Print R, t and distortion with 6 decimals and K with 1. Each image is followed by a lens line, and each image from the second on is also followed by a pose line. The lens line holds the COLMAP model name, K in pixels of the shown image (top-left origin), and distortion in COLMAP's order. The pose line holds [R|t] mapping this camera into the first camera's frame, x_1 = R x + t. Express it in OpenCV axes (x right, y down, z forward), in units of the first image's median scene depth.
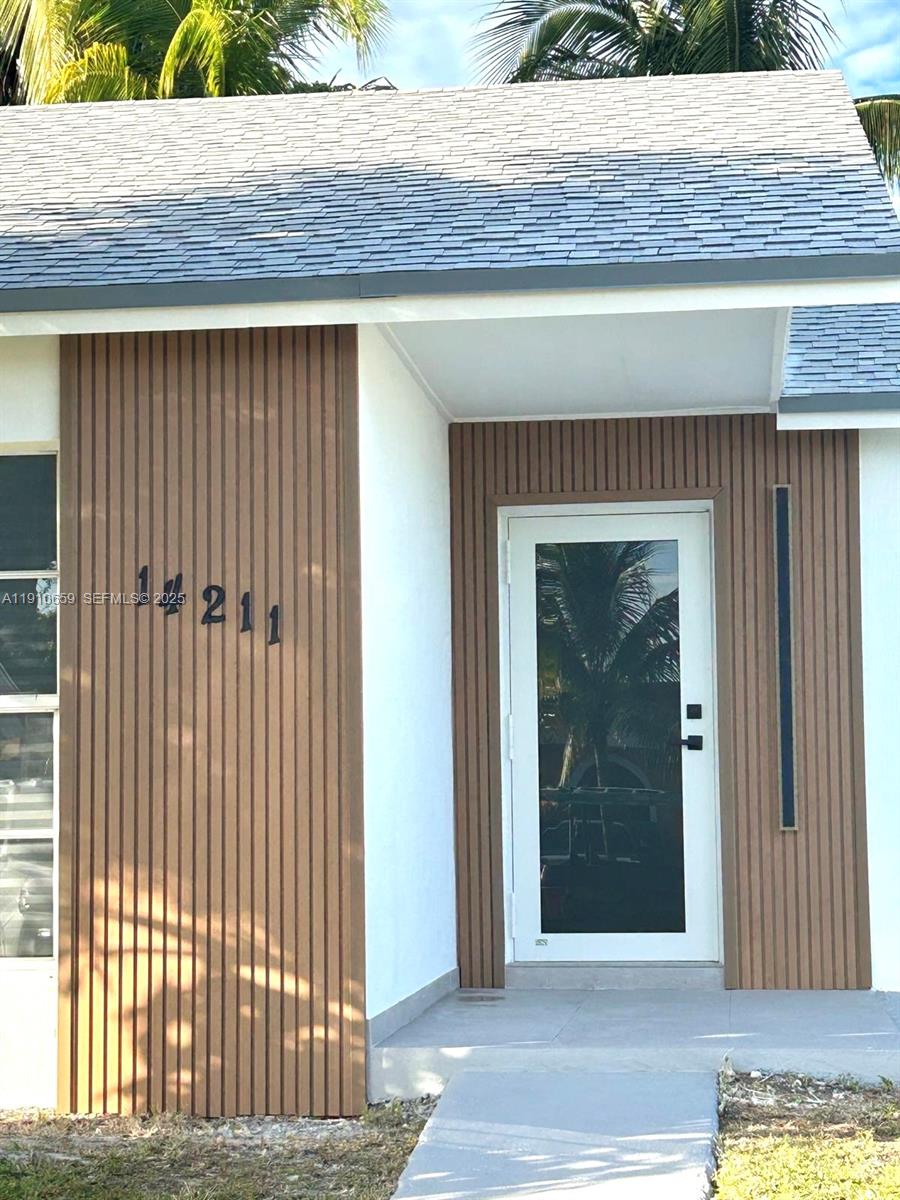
lens RADIAL K [[2296.8, 0, 449.1], [0, 2296.8, 601.8], [0, 0, 1]] dist [0.252667, 0.109770]
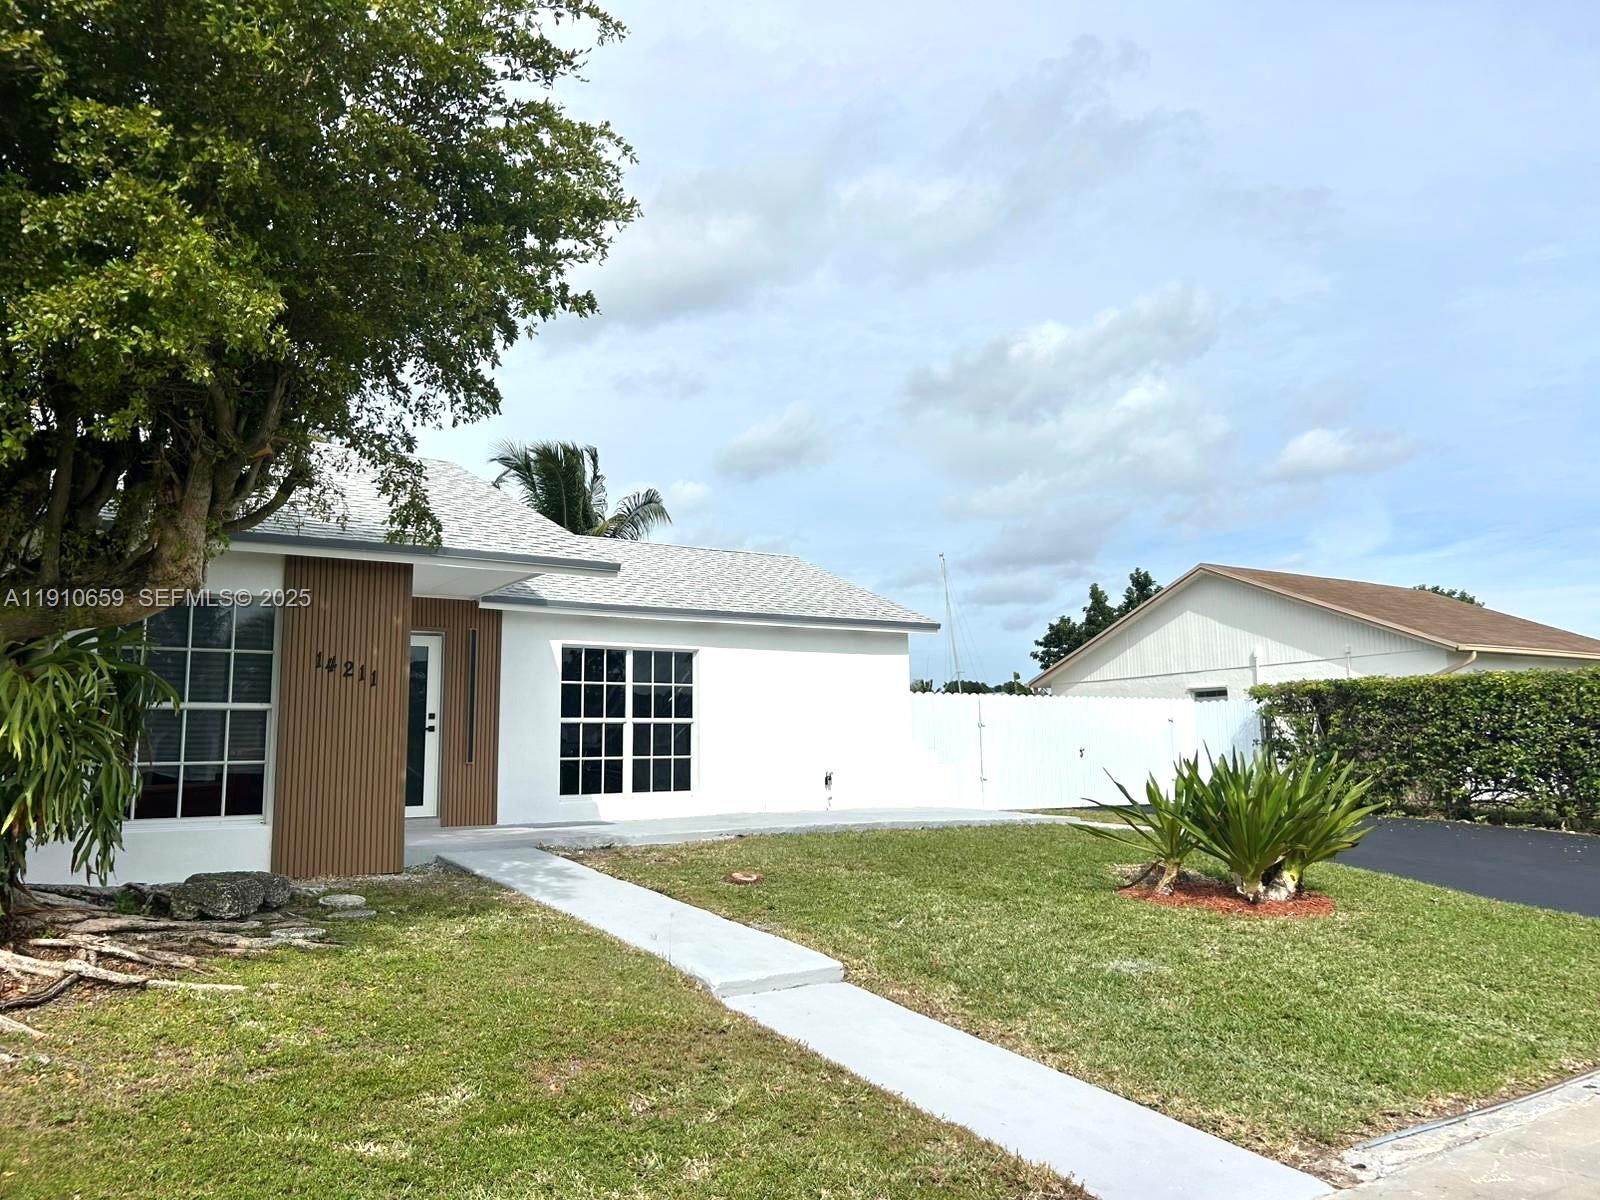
lens RADIAL K [[1156.8, 0, 805.4], [0, 1156.8, 597.6], [0, 0, 1]] dist [0.030787, -0.051835]
pose [[0.752482, 0.090102, 0.652421, -0.496562], [-0.049890, 0.995550, -0.079947, 0.000005], [-0.656721, 0.027609, 0.753628, -0.253132]]
